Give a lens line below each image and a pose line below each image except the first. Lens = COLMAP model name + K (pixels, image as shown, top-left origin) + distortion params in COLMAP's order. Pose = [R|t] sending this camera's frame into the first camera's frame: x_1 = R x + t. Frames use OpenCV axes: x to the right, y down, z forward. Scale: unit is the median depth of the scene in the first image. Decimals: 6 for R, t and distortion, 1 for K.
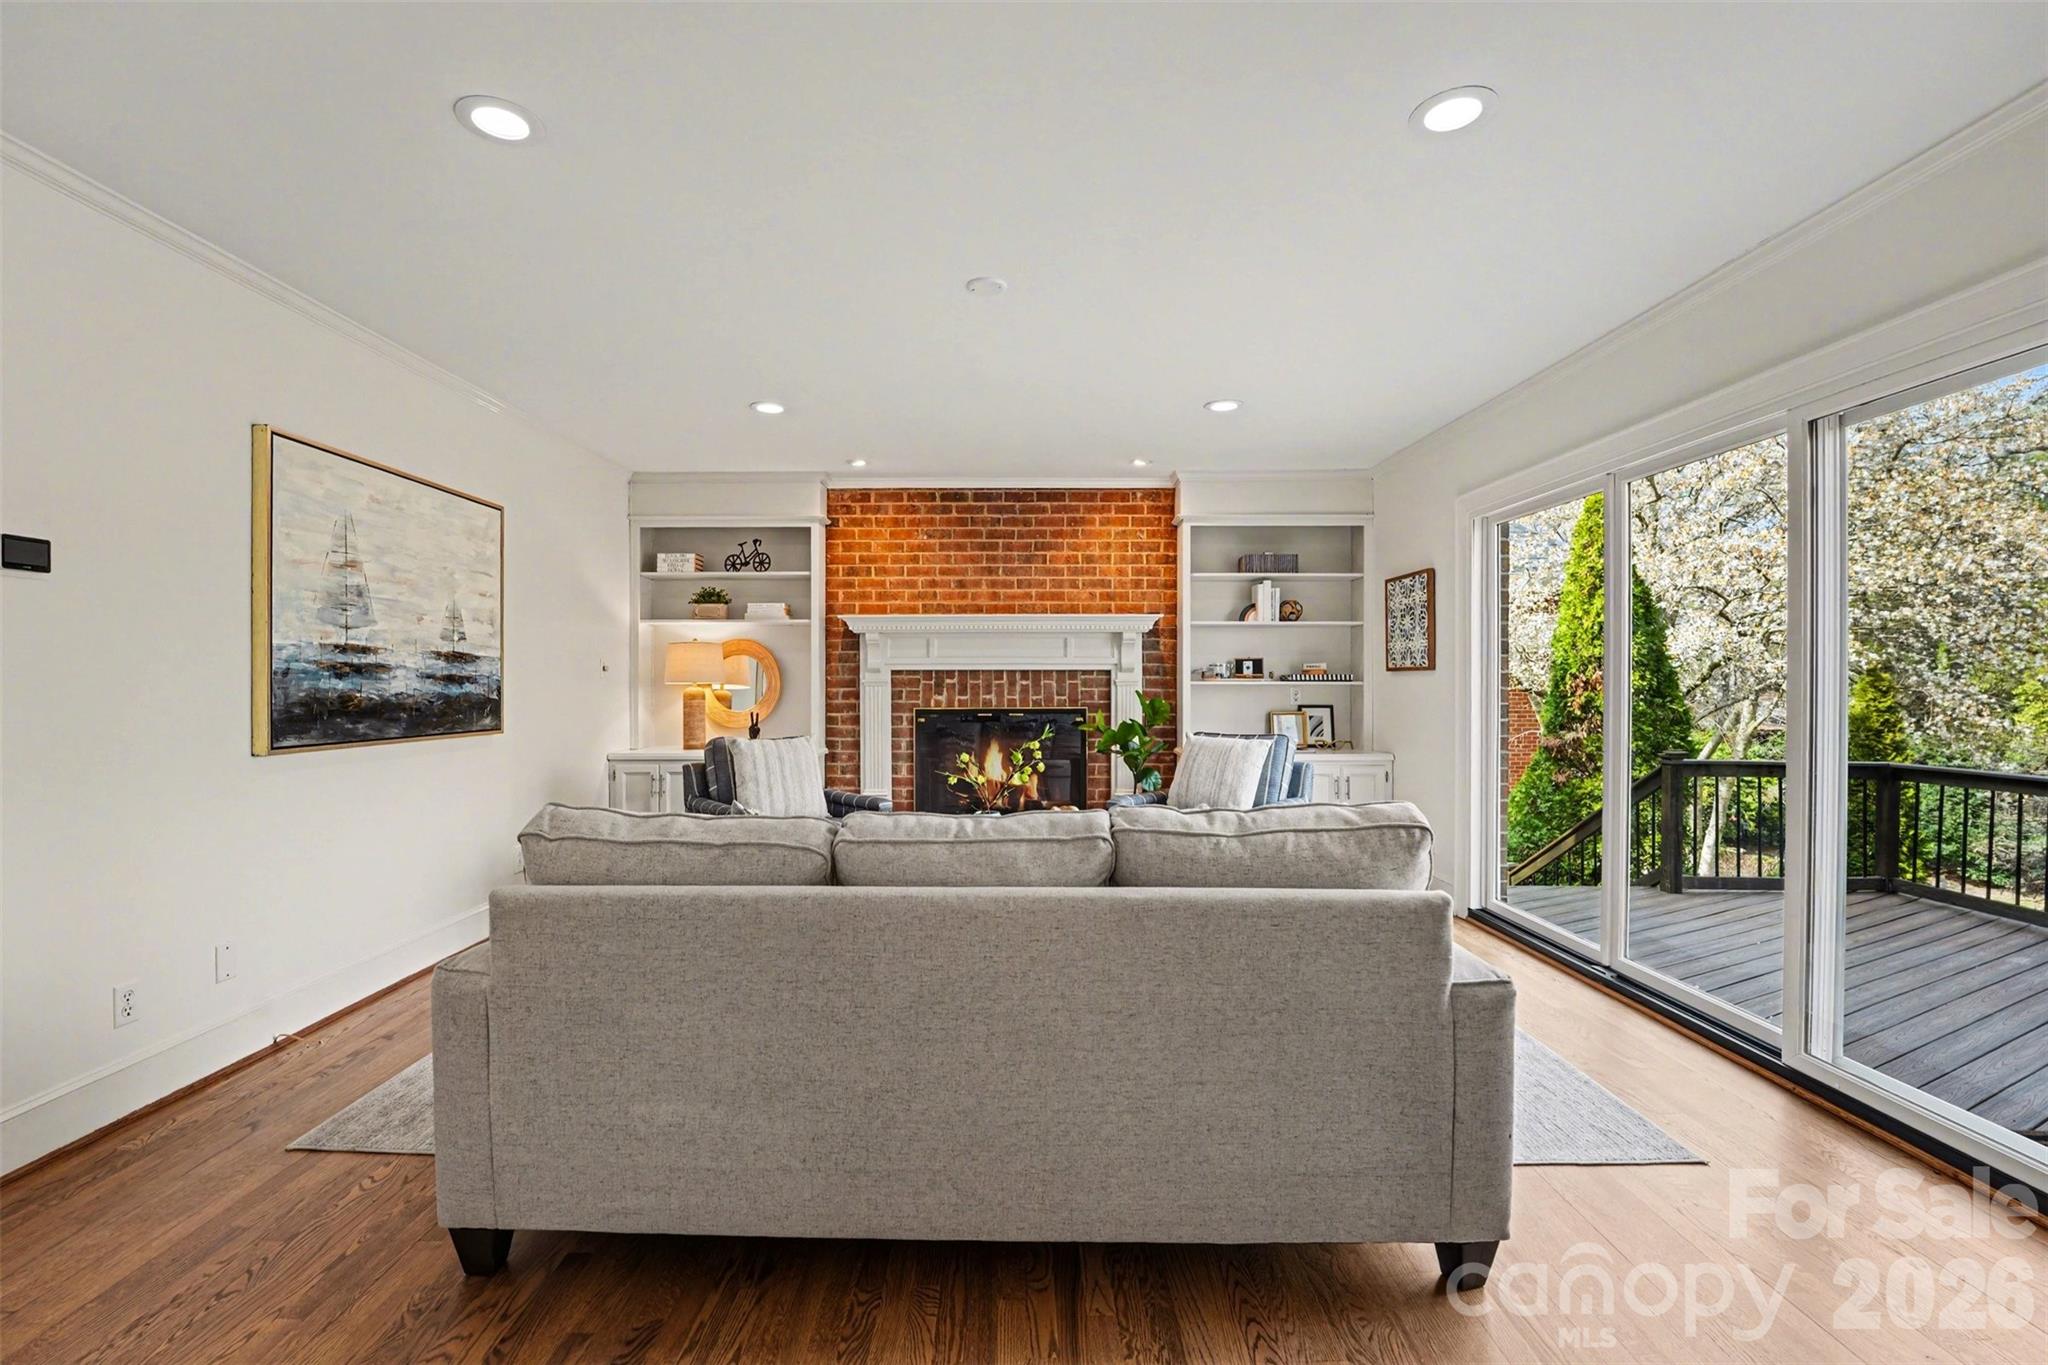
lens RADIAL K [[829.3, 0, 1039.6], [0, 829.3, 685.9], [0, 0, 1]] dist [-0.023324, -0.000041]
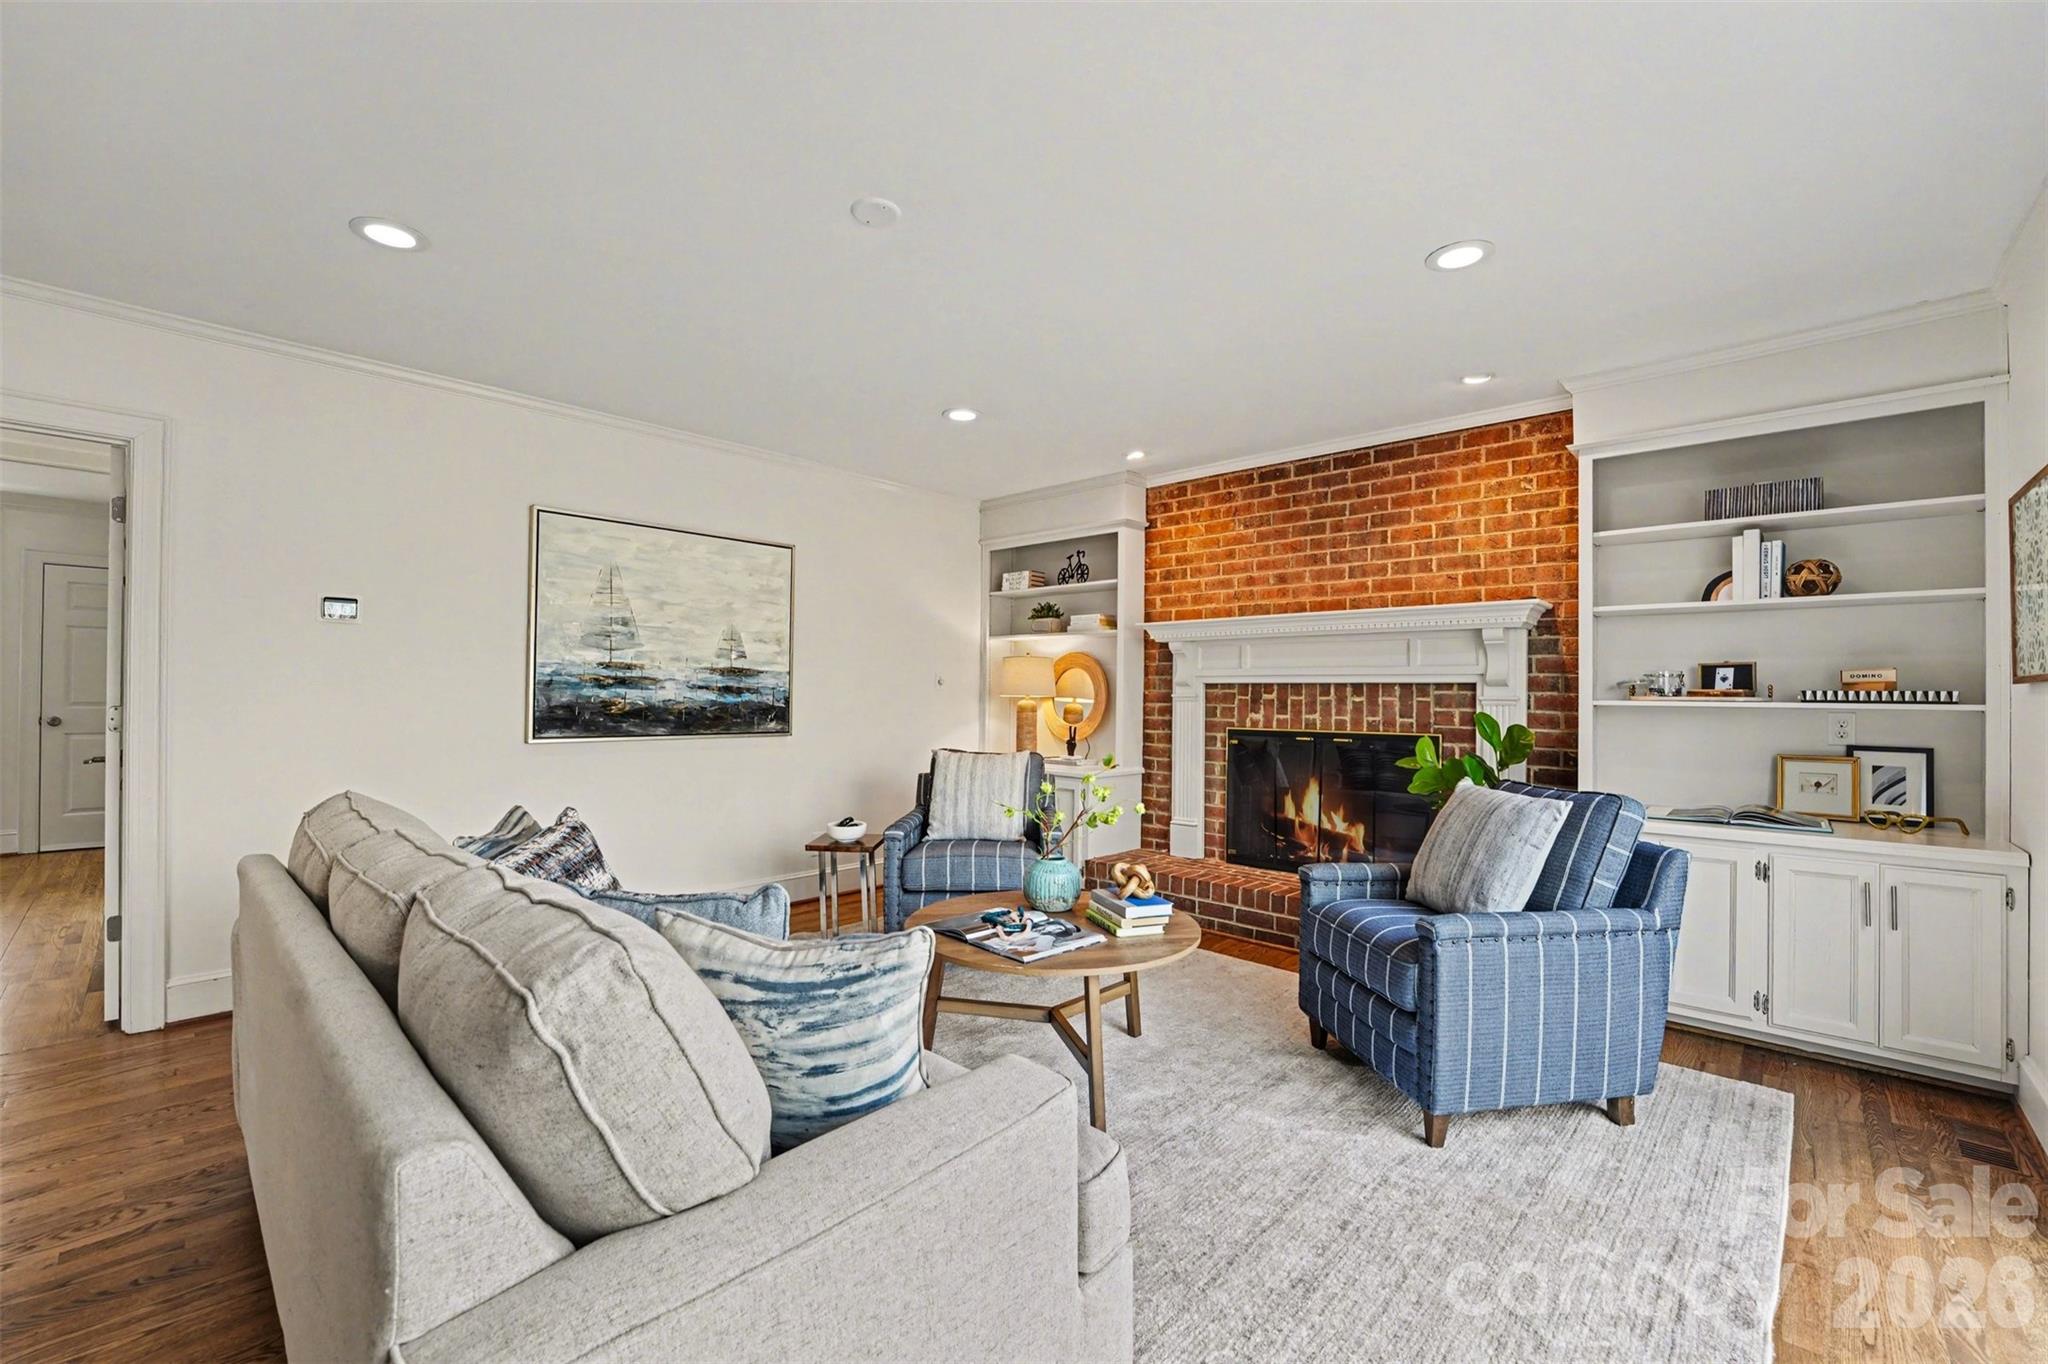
lens RADIAL K [[829.3, 0, 1039.6], [0, 829.3, 685.4], [0, 0, 1]] dist [-0.023324, -0.000041]
pose [[0.746815, 0.000576, -0.665031, 0.273830], [-0.013498, 0.999807, -0.014291, -0.002019], [0.664894, 0.019650, 0.746679, 0.230084]]
